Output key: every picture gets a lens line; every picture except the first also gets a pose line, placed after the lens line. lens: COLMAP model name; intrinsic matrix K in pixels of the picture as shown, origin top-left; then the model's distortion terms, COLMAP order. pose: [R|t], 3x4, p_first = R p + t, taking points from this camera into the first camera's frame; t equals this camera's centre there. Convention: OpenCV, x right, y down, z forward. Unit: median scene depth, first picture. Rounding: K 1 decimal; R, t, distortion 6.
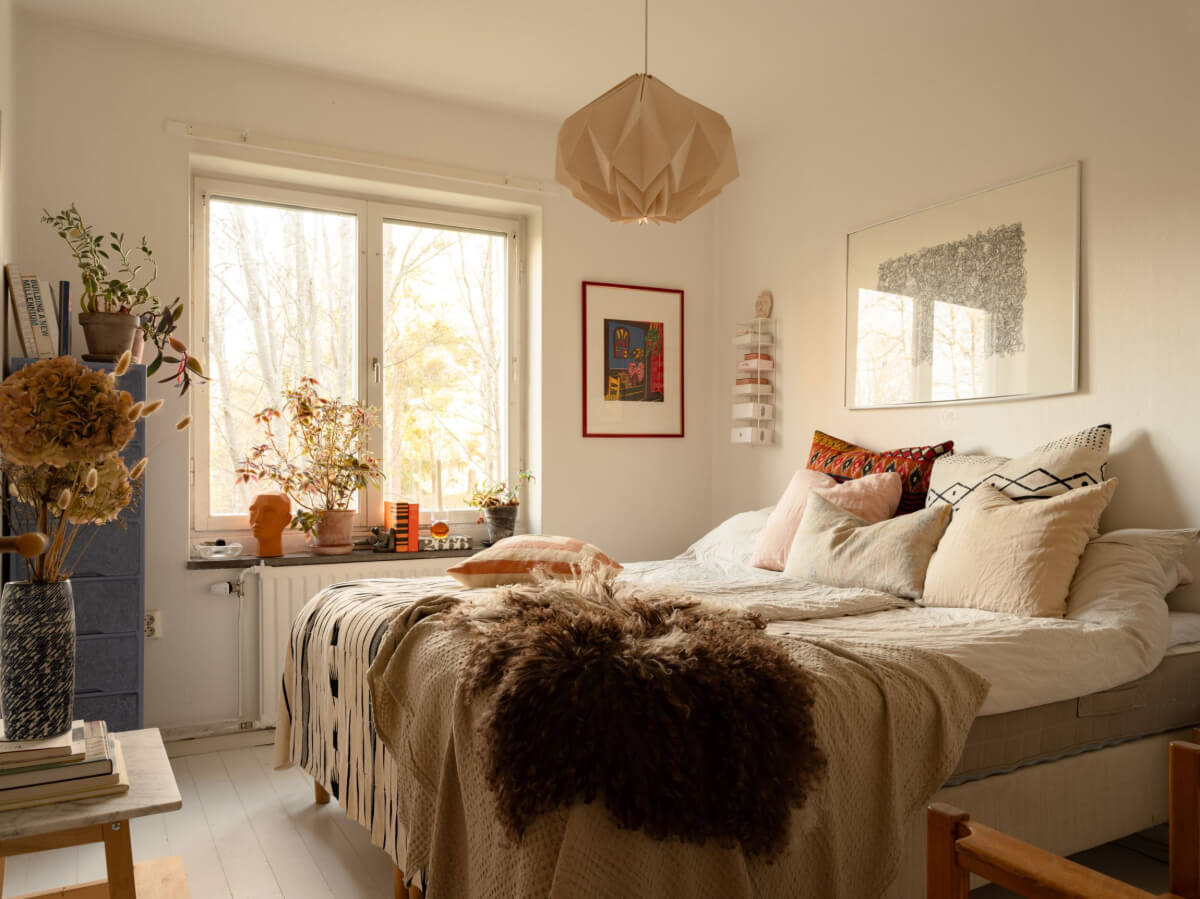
lens RADIAL K [[937.7, 0, 626.4], [0, 937.7, 482.5], [0, 0, 1]] dist [-0.003338, -0.003348]
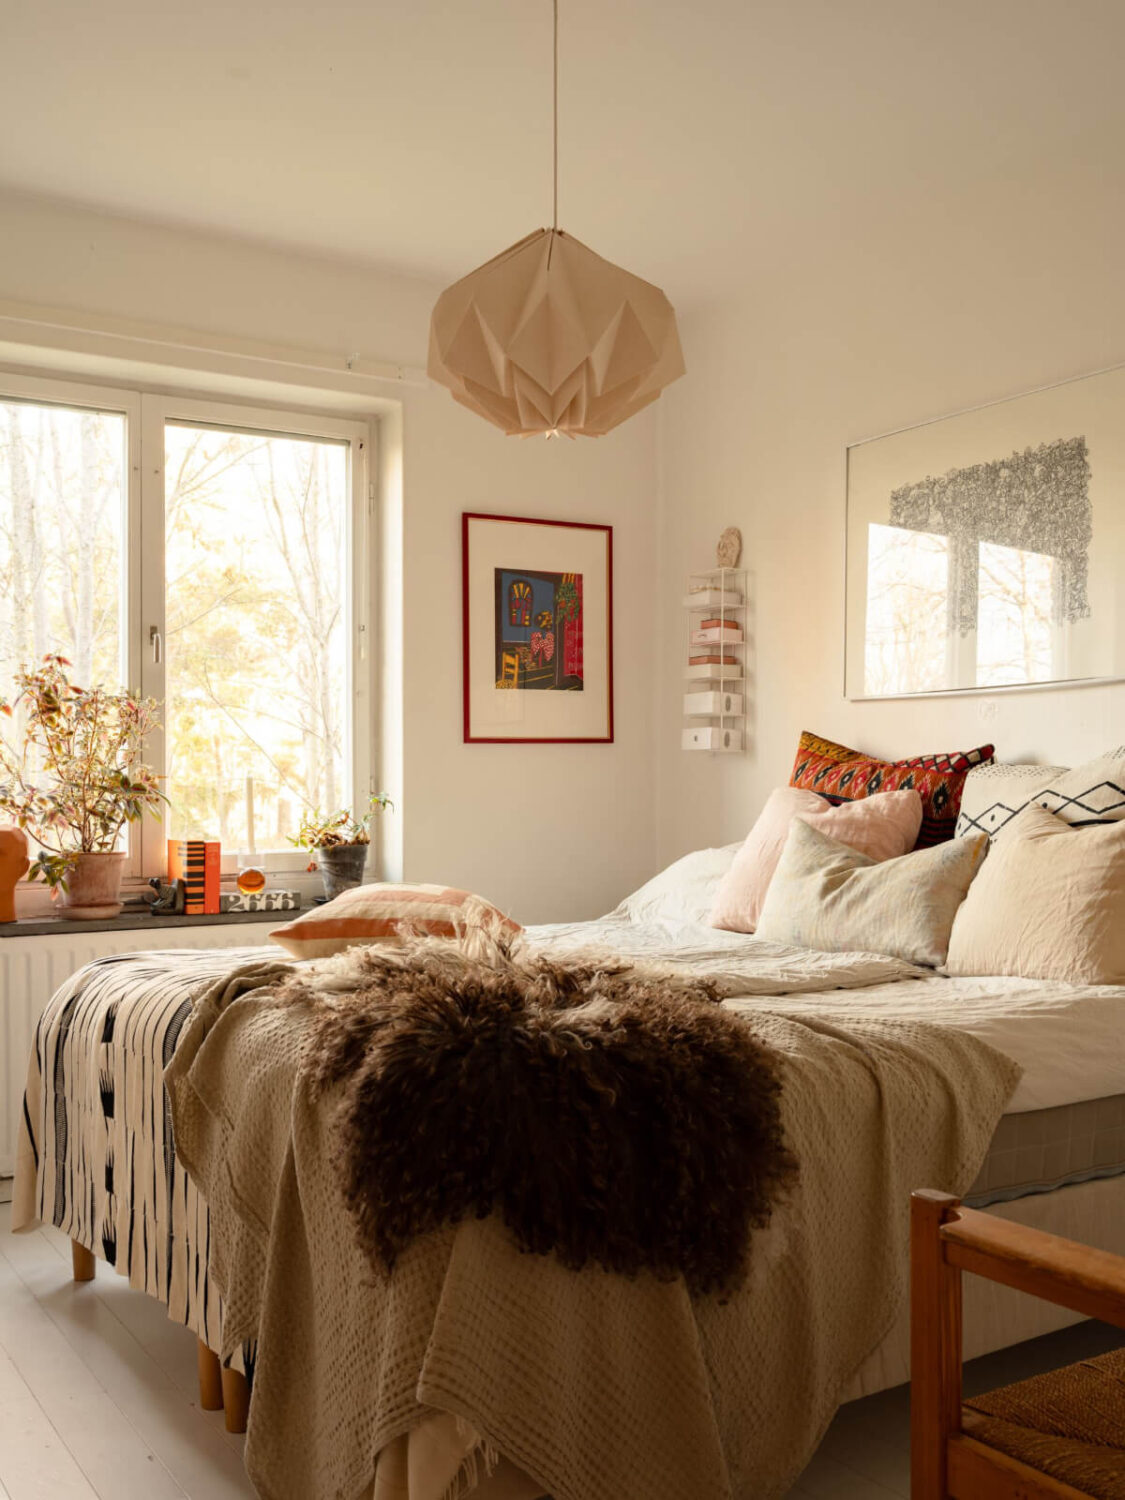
lens RADIAL K [[1172.2, 0, 558.5], [0, 1172.2, 786.7], [0, 0, 1]] dist [-0.003338, -0.003348]
pose [[0.999728, -0.003123, 0.023116, 0.001687], [0.003096, 0.999994, 0.001190, -0.013846], [-0.023119, -0.001118, 0.999732, 0.120056]]
